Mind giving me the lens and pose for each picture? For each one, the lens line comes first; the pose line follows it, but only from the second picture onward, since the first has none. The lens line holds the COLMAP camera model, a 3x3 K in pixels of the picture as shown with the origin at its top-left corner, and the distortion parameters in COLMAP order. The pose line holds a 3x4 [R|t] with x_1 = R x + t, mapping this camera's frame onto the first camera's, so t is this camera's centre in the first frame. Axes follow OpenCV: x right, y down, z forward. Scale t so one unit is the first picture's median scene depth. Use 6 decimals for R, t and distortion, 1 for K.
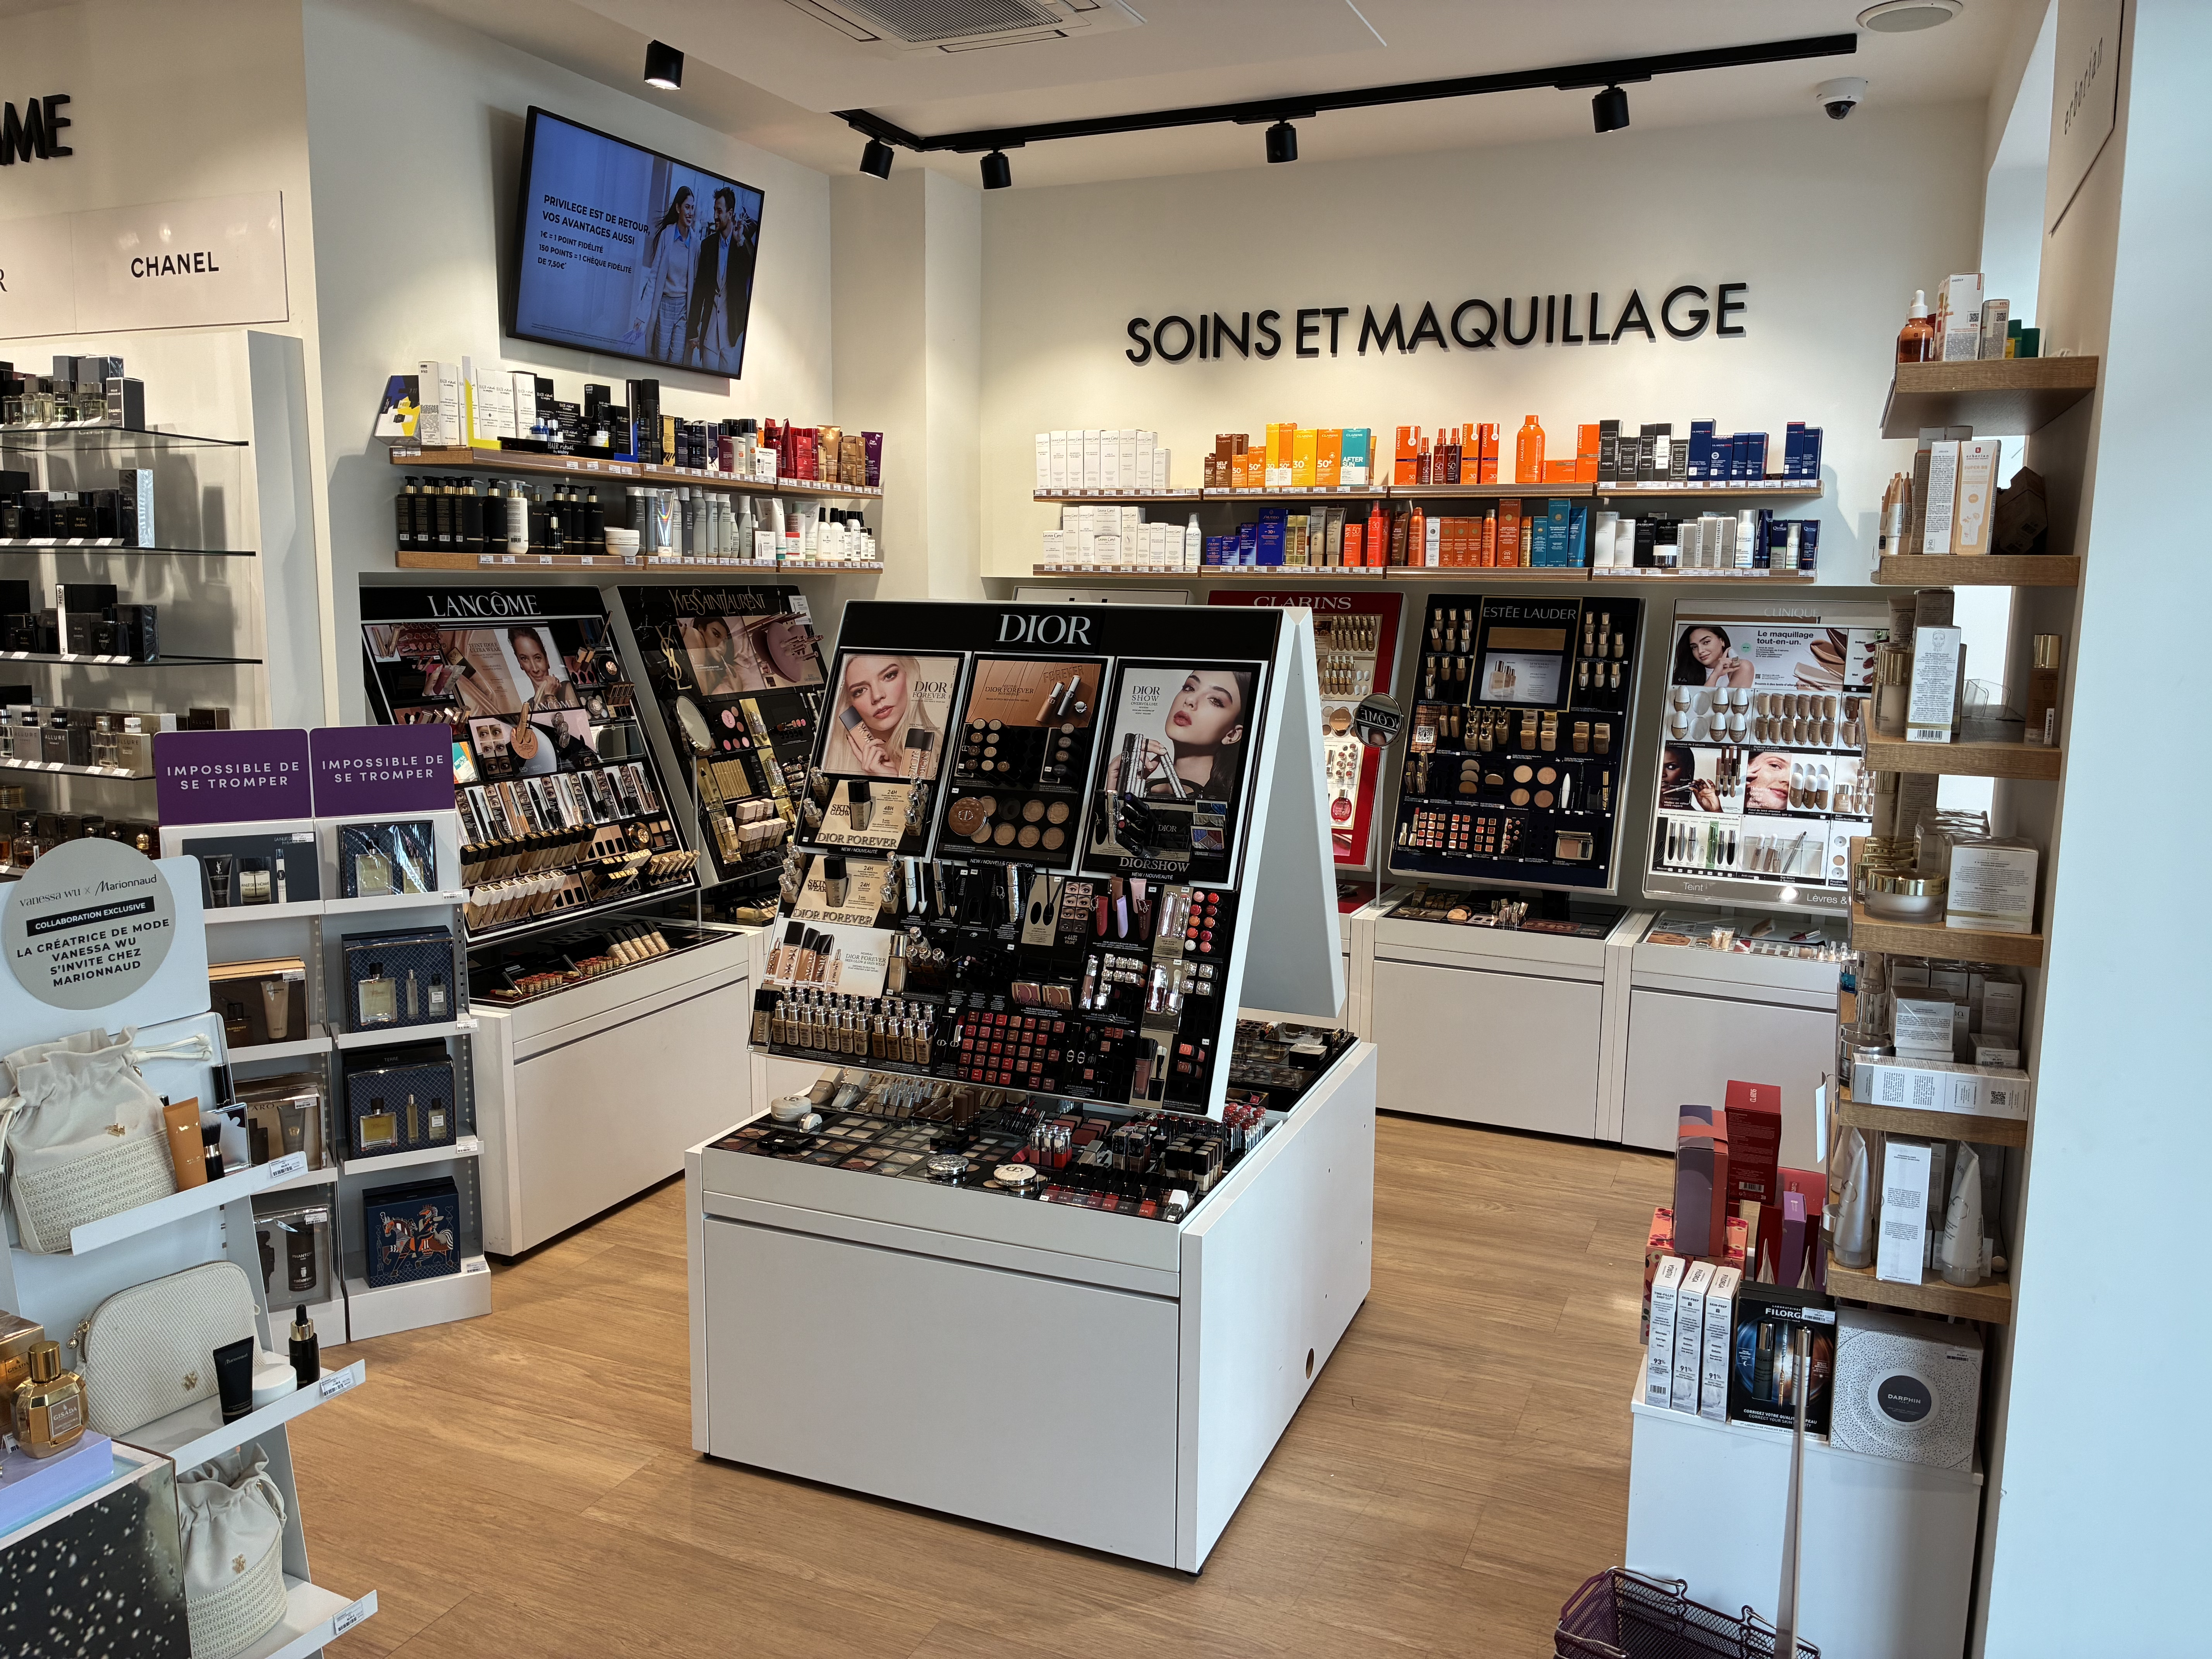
lens RADIAL K [[1664.0, 0, 1105.9], [0, 1664.0, 809.0], [0, 0, 1]] dist [0.036566, -0.037843]
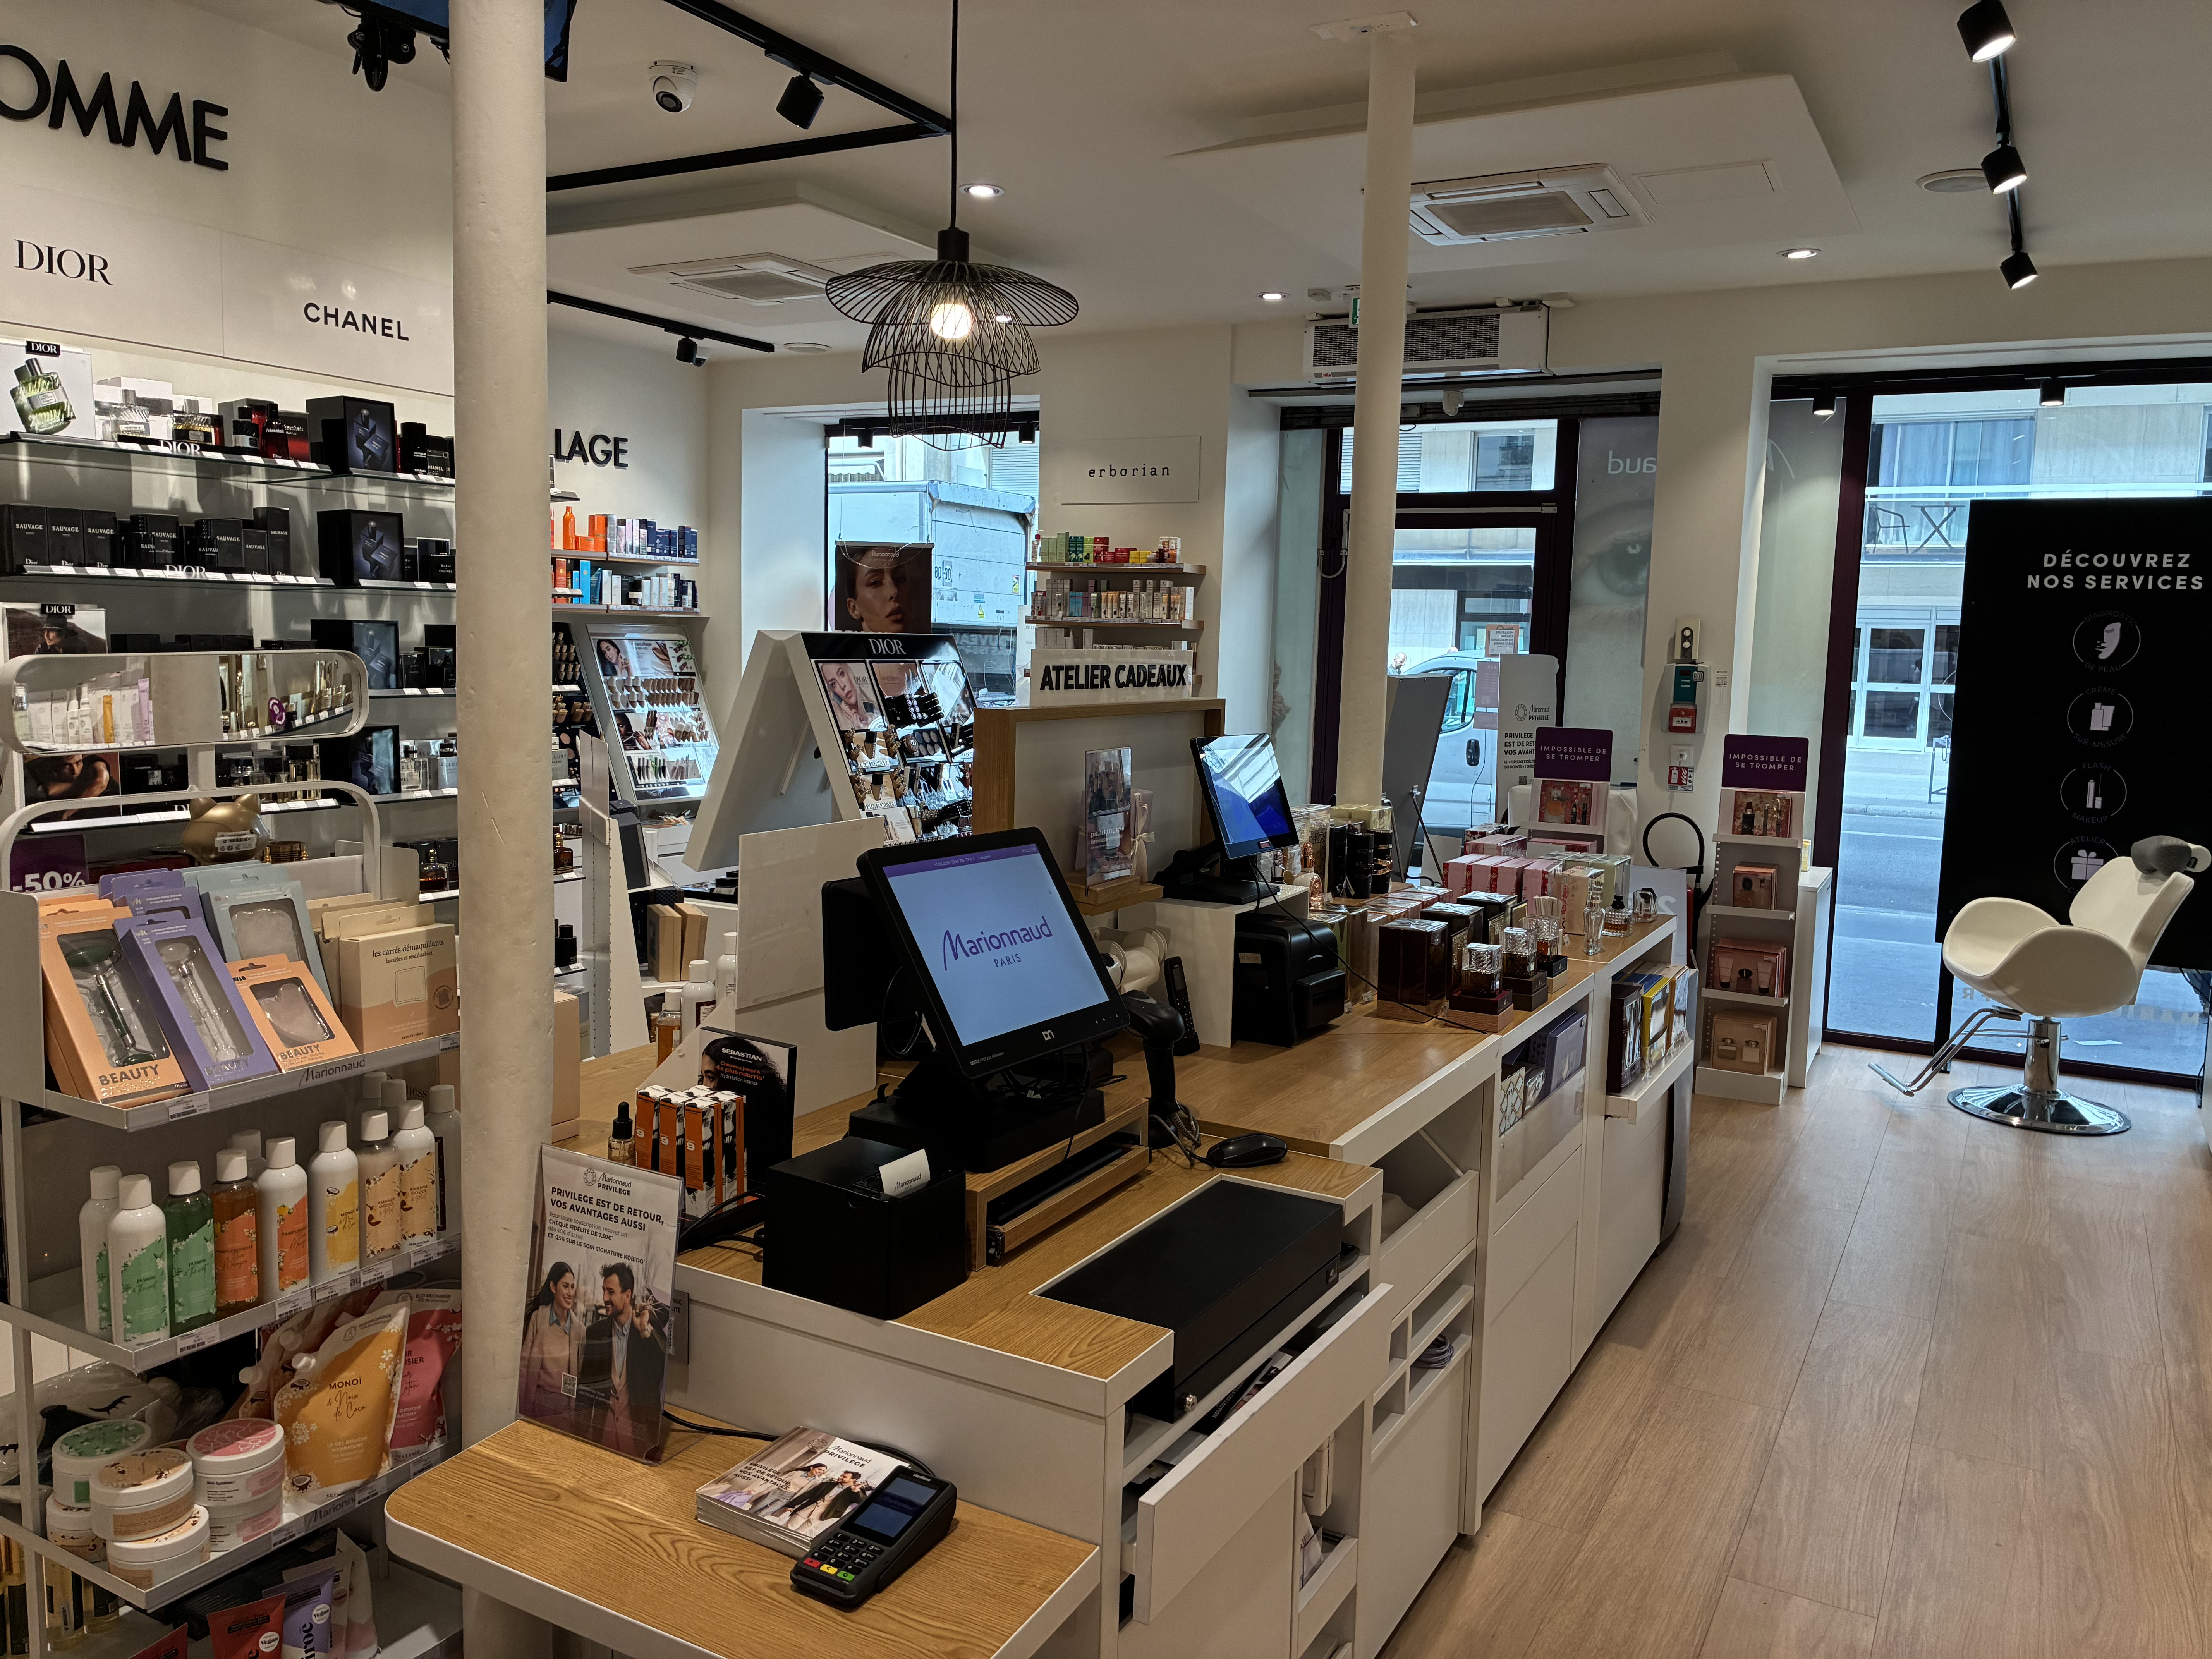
lens RADIAL K [[1664.0, 0, 1108.4], [0, 1664.0, 815.1], [0, 0, 1]] dist [0.036566, -0.037843]
pose [[0.099251, -0.119688, 0.987838, -1.582848], [0.115563, 0.987409, 0.108025, -0.075521], [-0.988329, 0.103435, 0.111833, 0.442364]]
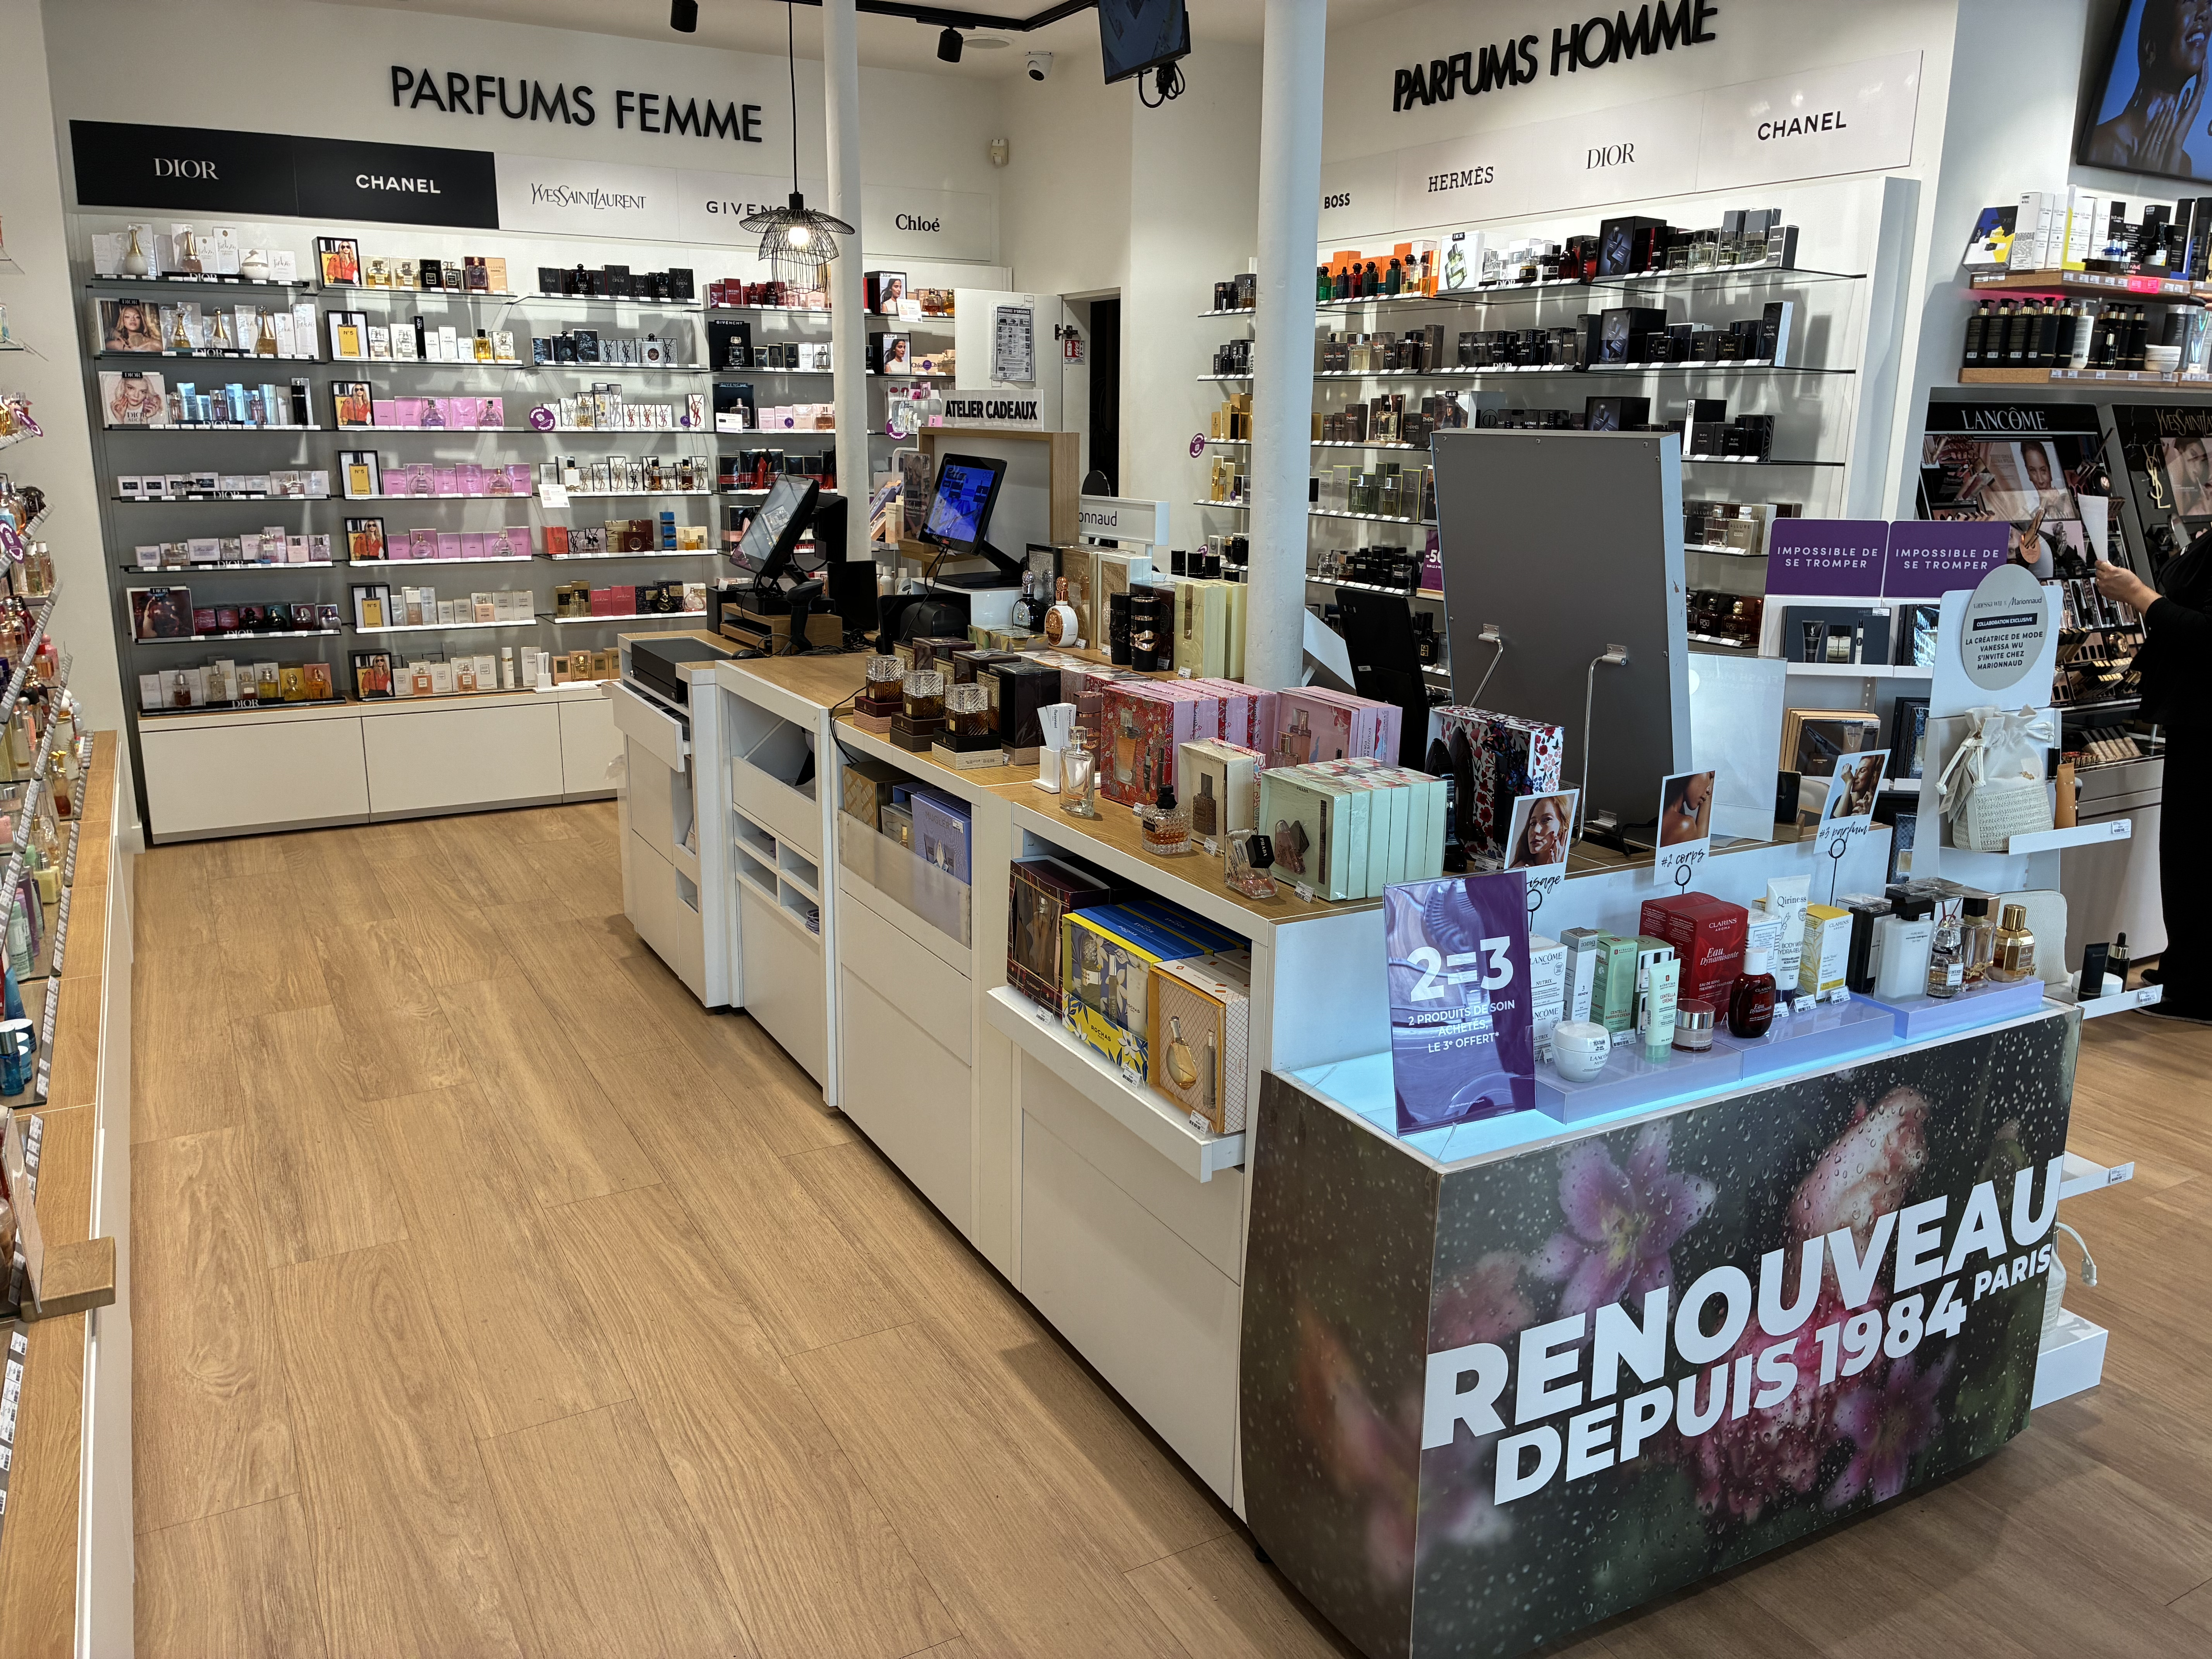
lens RADIAL K [[1664.0, 0, 1107.1], [0, 1664.0, 814.7], [0, 0, 1]] dist [0.036566, -0.037843]
pose [[0.799846, 0.140452, -0.583540, -0.184998], [-0.086754, 0.989079, 0.119149, 0.059845], [0.593902, -0.044677, 0.803296, -0.268696]]
